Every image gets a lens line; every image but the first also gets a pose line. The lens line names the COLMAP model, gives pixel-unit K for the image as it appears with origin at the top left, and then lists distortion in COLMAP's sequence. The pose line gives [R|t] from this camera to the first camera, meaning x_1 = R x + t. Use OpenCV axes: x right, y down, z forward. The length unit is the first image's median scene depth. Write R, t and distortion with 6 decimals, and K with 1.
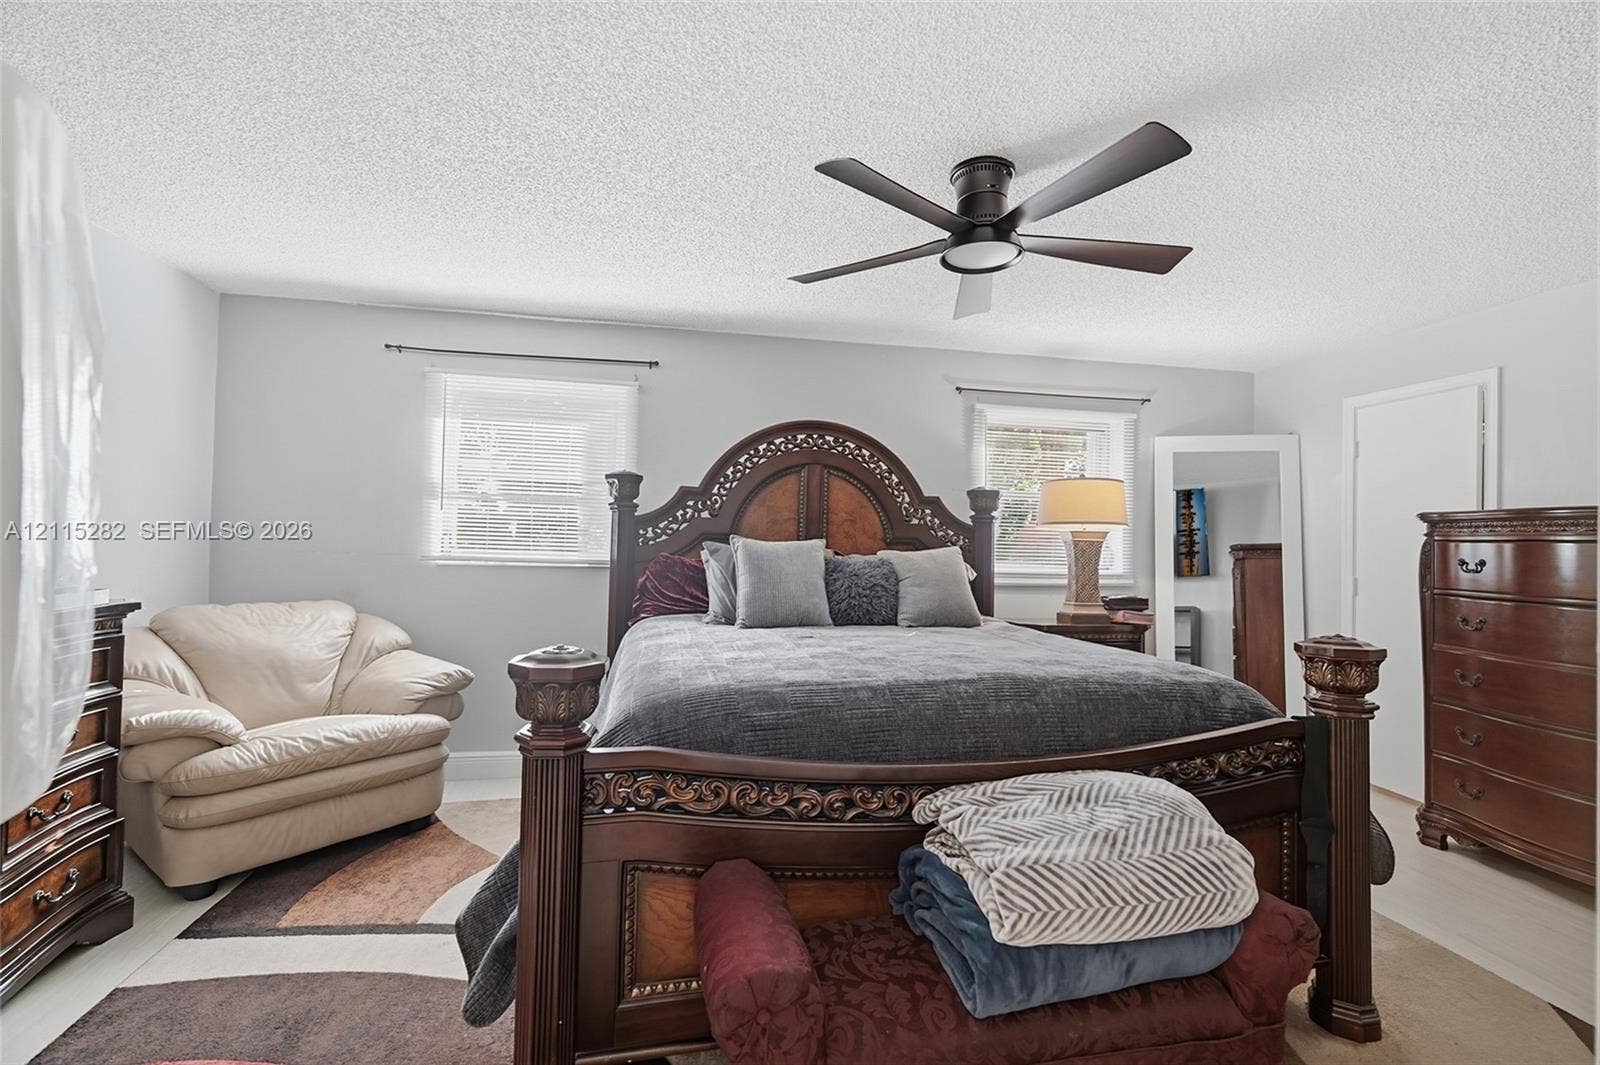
lens RADIAL K [[717.2, 0, 802.6], [0, 717.2, 532.8], [0, 0, 1]] dist [-0.002902, 0.002489]
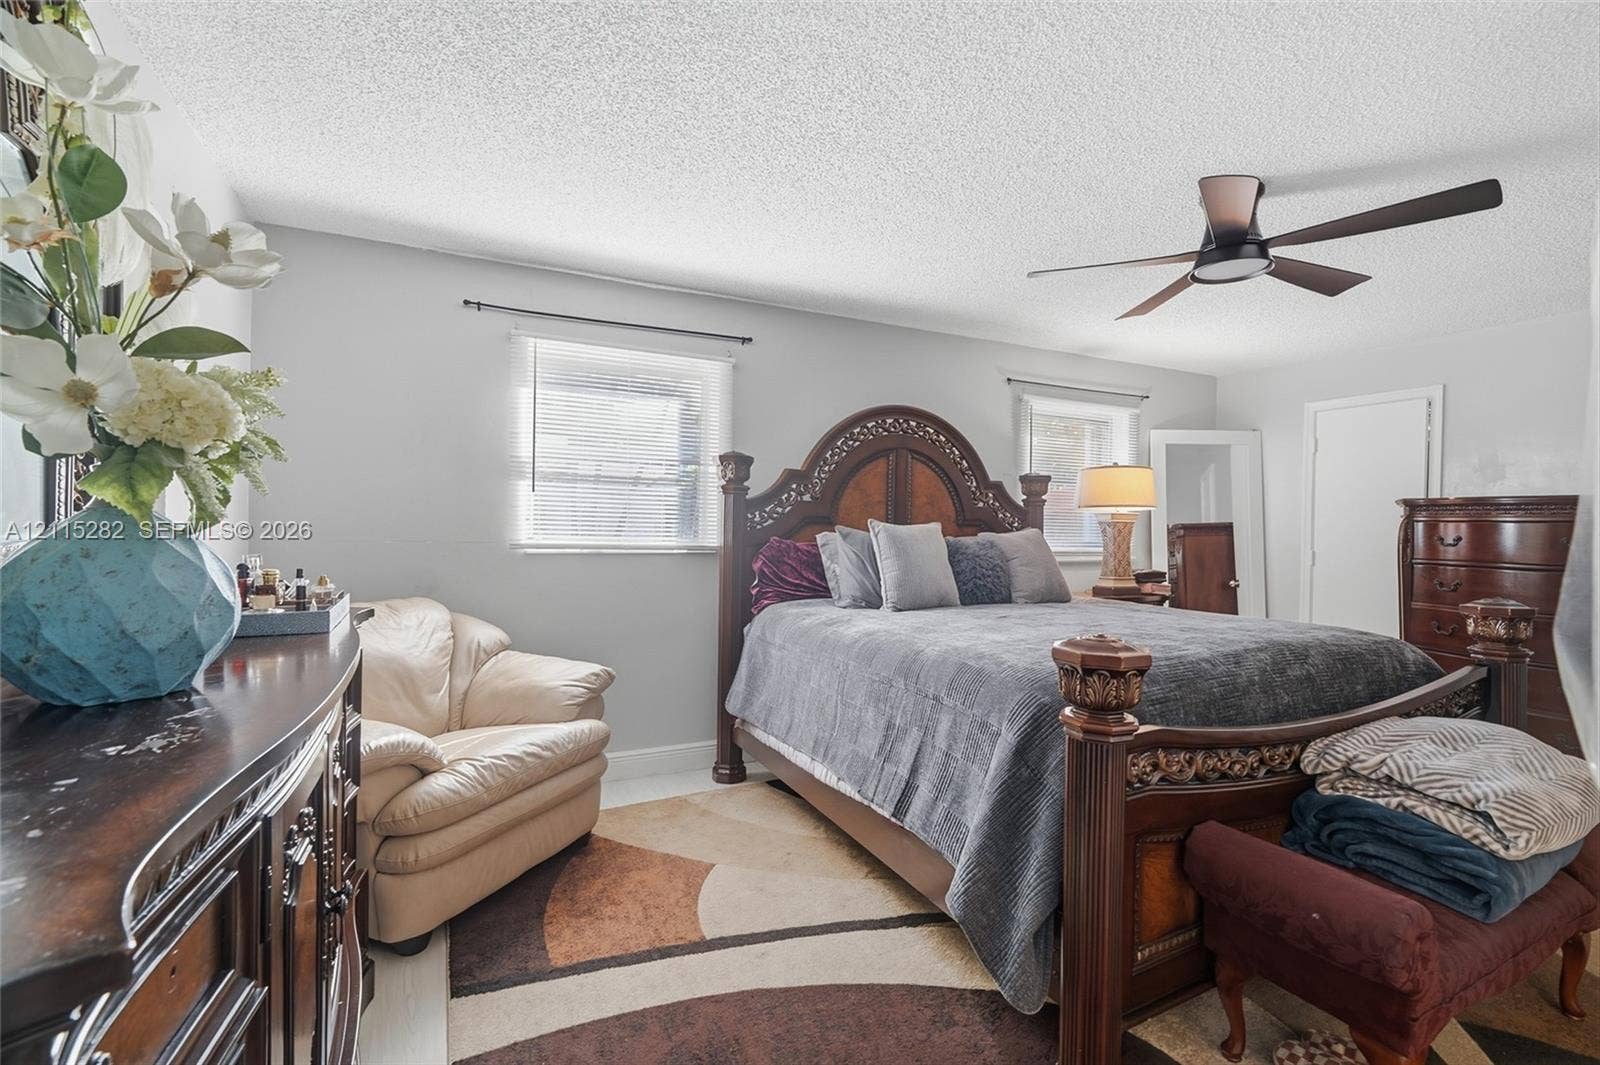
lens RADIAL K [[717.2, 0, 804.1], [0, 717.2, 534.2], [0, 0, 1]] dist [-0.002902, 0.002489]
pose [[0.965778, -0.010288, 0.259166, -0.409970], [0.001967, 0.999475, 0.032342, -0.007693], [-0.259363, -0.030726, 0.965291, 0.051087]]
